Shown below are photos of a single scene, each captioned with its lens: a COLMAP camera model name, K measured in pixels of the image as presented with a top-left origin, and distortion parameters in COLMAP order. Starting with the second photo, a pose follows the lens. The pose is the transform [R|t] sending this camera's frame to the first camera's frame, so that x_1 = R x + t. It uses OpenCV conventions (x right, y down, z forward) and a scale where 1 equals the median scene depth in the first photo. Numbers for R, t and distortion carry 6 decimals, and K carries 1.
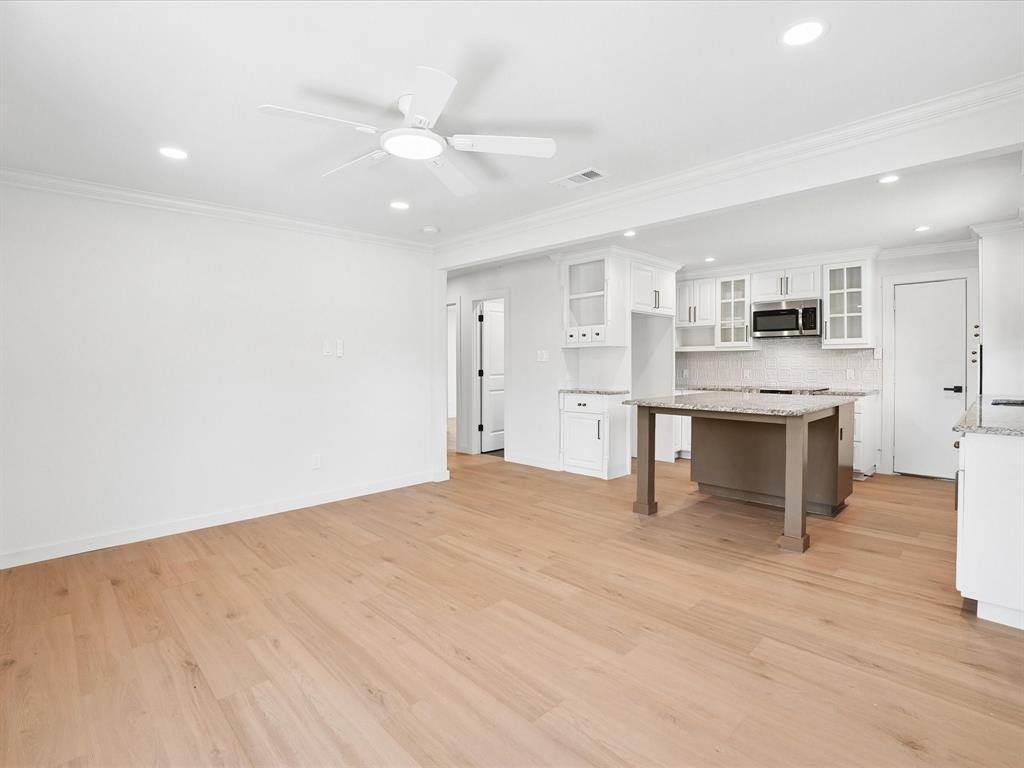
lens RADIAL K [[488.6, 0, 523.8], [0, 488.6, 359.4], [0, 0, 1]] dist [-0.028187, 0.007303]
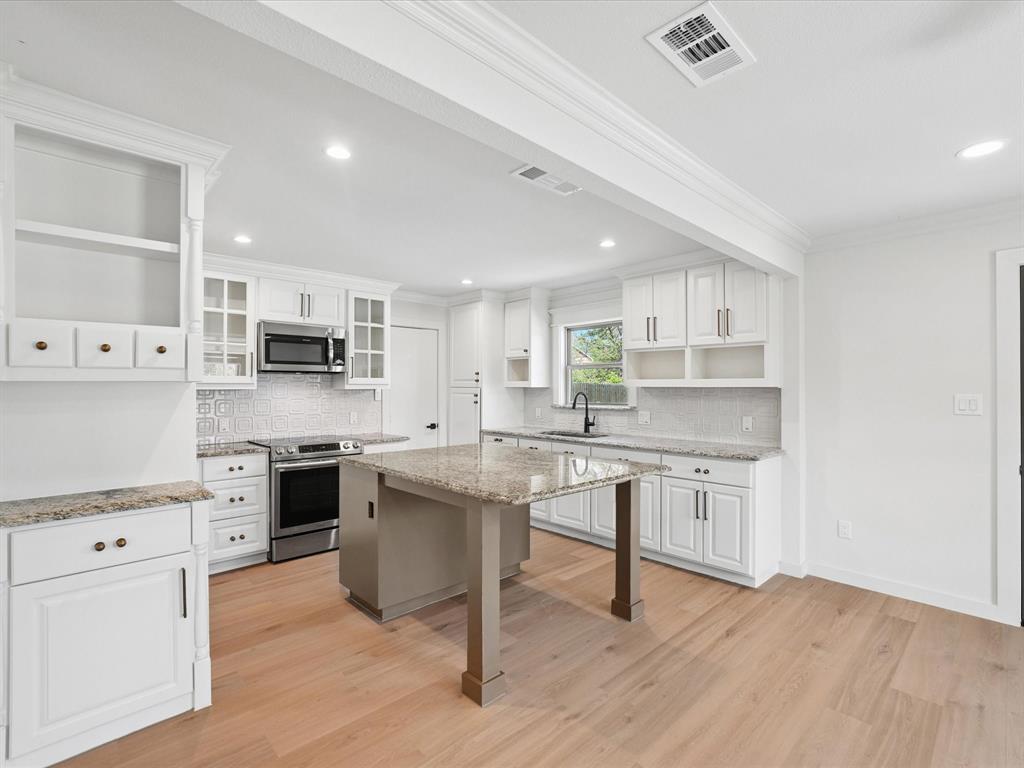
lens RADIAL K [[488.6, 0, 481.5], [0, 488.6, 393.9], [0, 0, 1]] dist [-0.028187, 0.007303]
pose [[0.048049, -0.007303, 0.998818, -0.220581], [-0.004005, 0.999964, 0.007504, -0.020865], [-0.998837, -0.004360, 0.048018, 0.726327]]
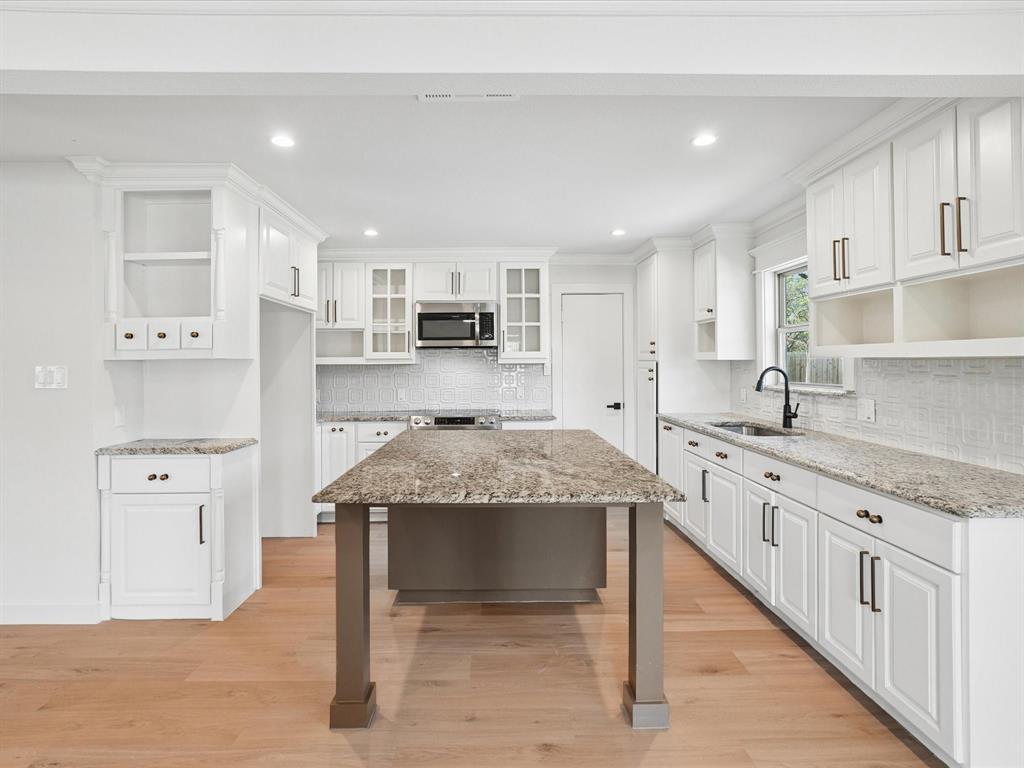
lens RADIAL K [[488.6, 0, 487.3], [0, 488.6, 365.9], [0, 0, 1]] dist [-0.028187, 0.007303]
pose [[0.698517, -0.004574, 0.715579, 0.003309], [0.000682, 0.999983, 0.005727, -0.022296], [-0.715593, -0.003512, 0.698508, 0.429927]]
